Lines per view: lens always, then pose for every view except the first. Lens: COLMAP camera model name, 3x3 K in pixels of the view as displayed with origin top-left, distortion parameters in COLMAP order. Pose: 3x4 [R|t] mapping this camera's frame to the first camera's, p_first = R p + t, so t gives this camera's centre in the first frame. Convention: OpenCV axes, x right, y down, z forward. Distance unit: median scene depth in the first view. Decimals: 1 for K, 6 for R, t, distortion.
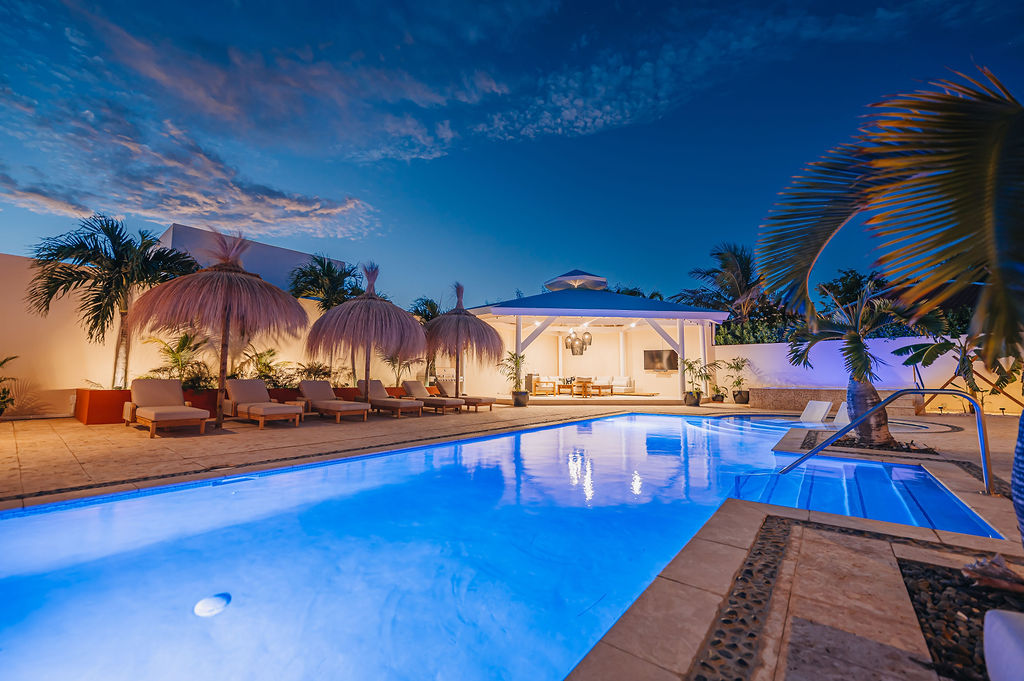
lens RADIAL K [[437.7, 0, 512.0], [0, 437.7, 340.5], [0, 0, 1]] dist [-0.001279, 0.000081]
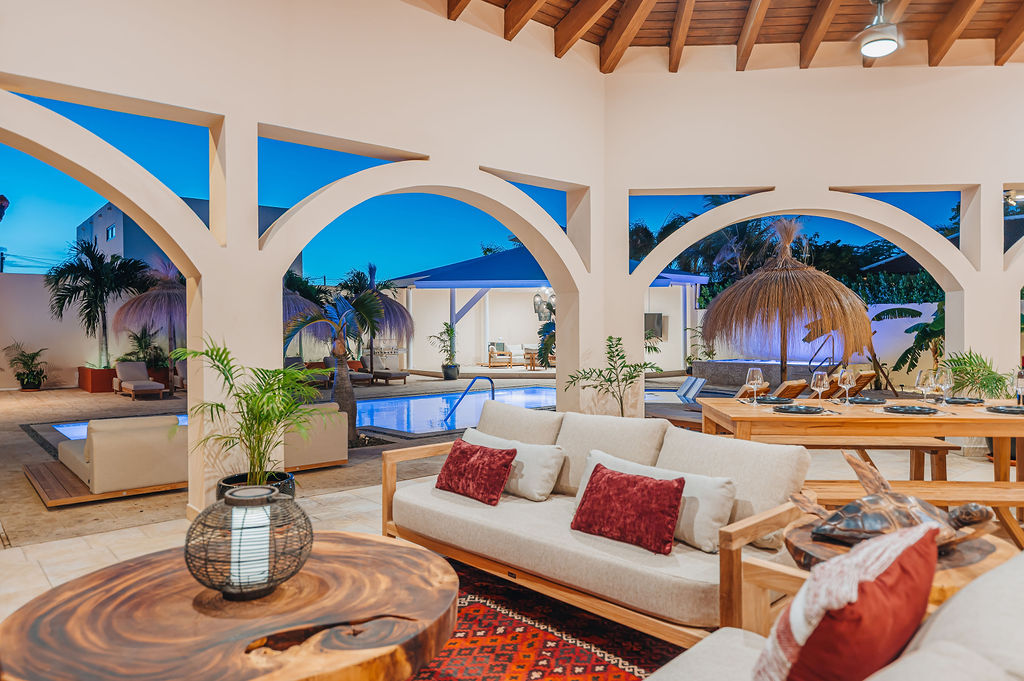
lens RADIAL K [[729.7, 0, 472.4], [0, 729.7, 344.2], [0, 0, 1]] dist [0.002532, -0.000260]
pose [[0.977287, -0.006977, -0.211806, 0.422672], [0.029601, 0.994154, 0.103831, -0.098958], [0.209844, -0.107742, 0.971780, -0.580068]]
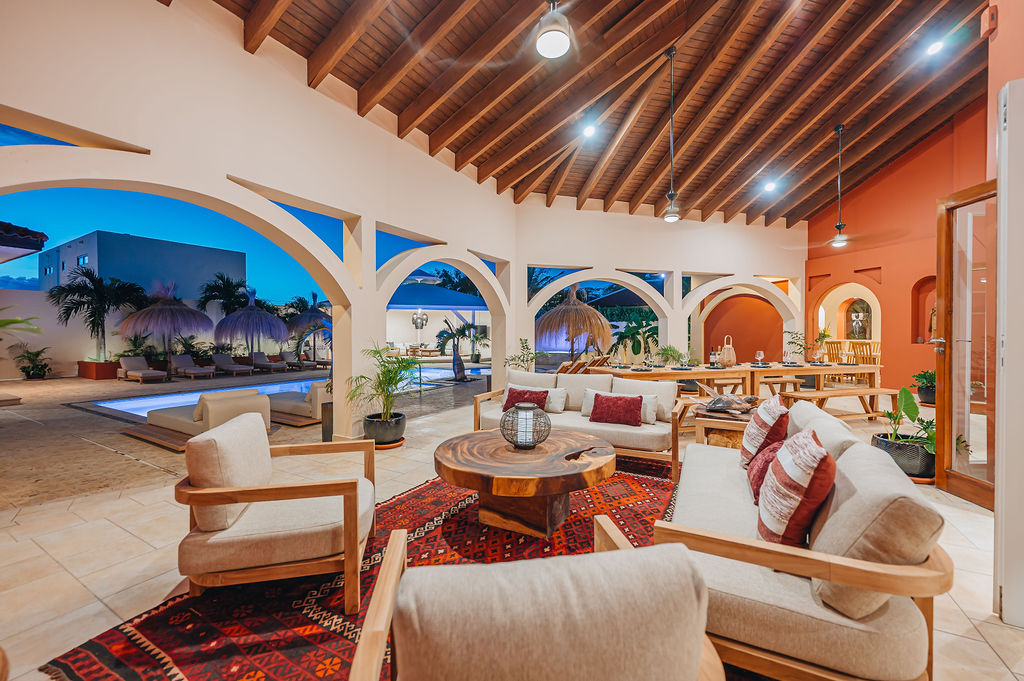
lens RADIAL K [[437.7, 0, 512.0], [0, 437.7, 340.5], [0, 0, 1]] dist [-0.001279, 0.000081]
pose [[0.989145, -0.010321, 0.146580, 0.322660], [-0.004878, 0.994674, 0.102954, -0.106347], [-0.146862, -0.102552, 0.983827, -0.643126]]
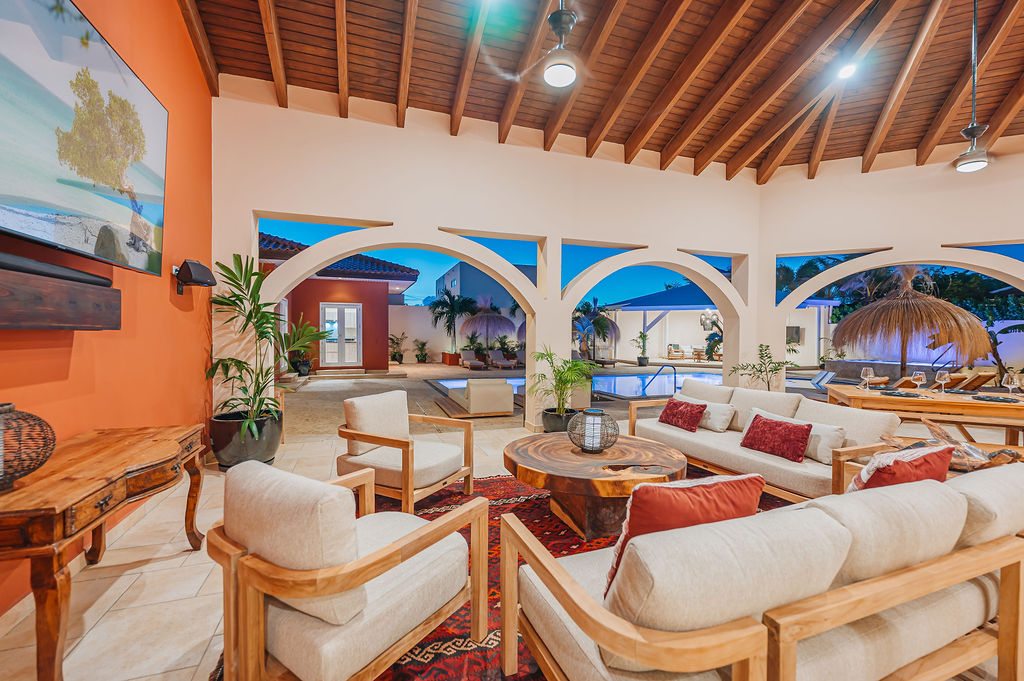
lens RADIAL K [[429.8, 0, 474.0], [0, 429.8, 341.3], [0, 0, 1]] dist [0.000543, 0.000099]
pose [[0.820817, 0.009032, -0.571119, 0.420229], [0.049009, 0.995074, 0.086173, -0.109244], [0.569084, -0.098722, 0.816331, -0.645468]]
